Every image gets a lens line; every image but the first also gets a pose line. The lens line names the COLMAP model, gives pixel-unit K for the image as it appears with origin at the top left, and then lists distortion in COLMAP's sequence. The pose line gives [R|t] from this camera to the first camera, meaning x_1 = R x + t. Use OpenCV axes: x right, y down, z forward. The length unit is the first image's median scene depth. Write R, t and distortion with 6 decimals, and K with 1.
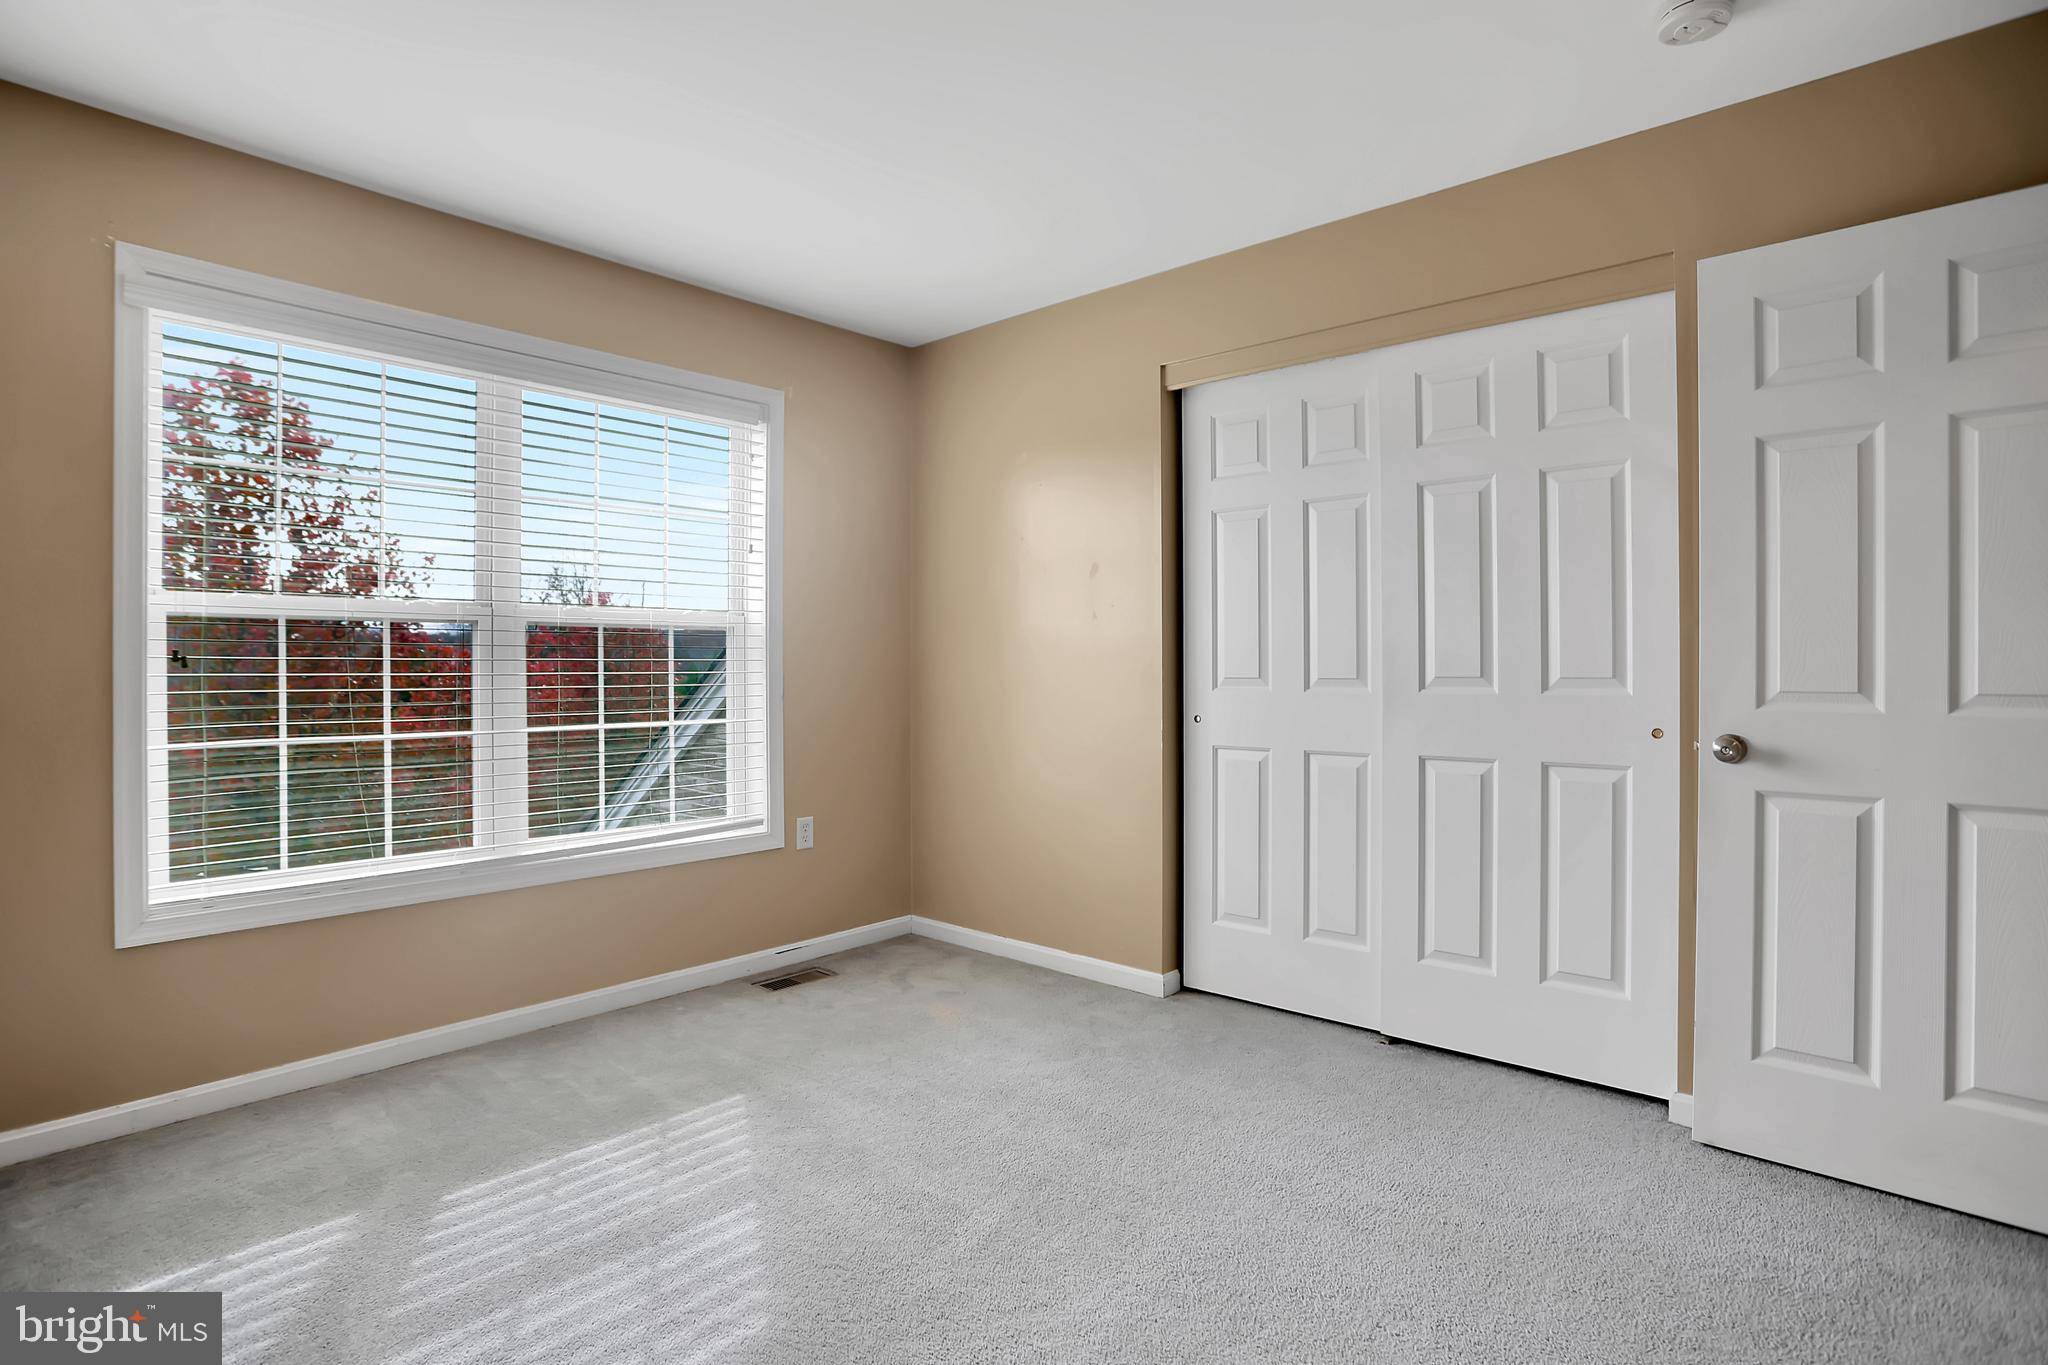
lens RADIAL K [[1097.7, 0, 1024.0], [0, 1097.7, 682.5], [0, 0, 1]] dist [0.083369, 0.000241]
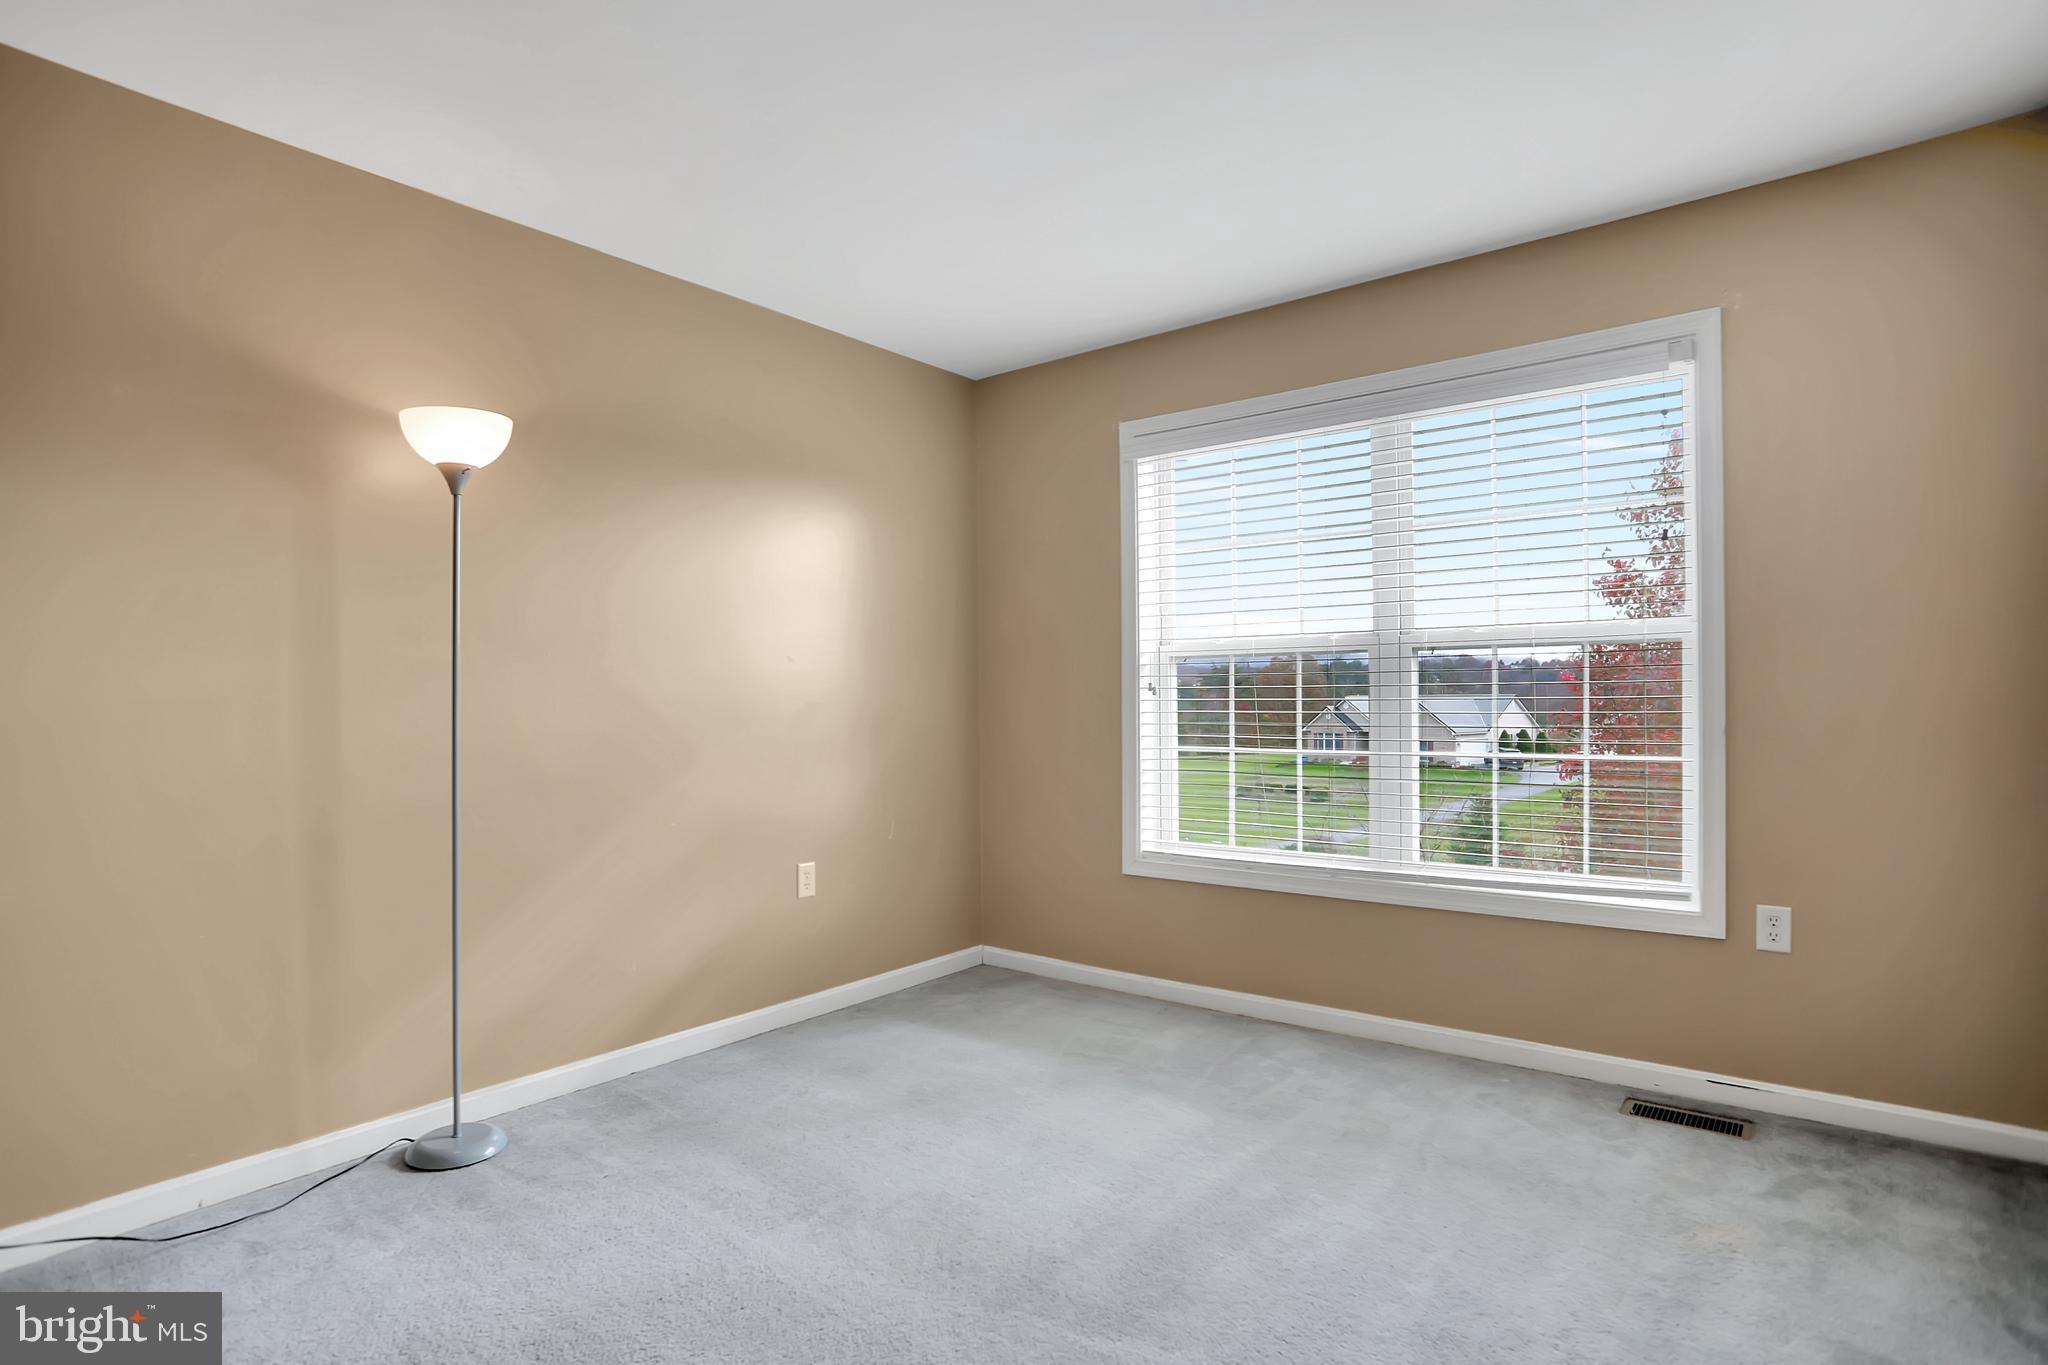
lens RADIAL K [[1090.6, 0, 1025.1], [0, 1090.6, 704.9], [0, 0, 1]] dist [0.025371, 0.000773]
pose [[0.100755, 0.007696, -0.994881, 0.483012], [-0.003370, 0.999967, 0.007394, -0.007357], [0.994906, 0.002608, 0.100778, 0.509091]]
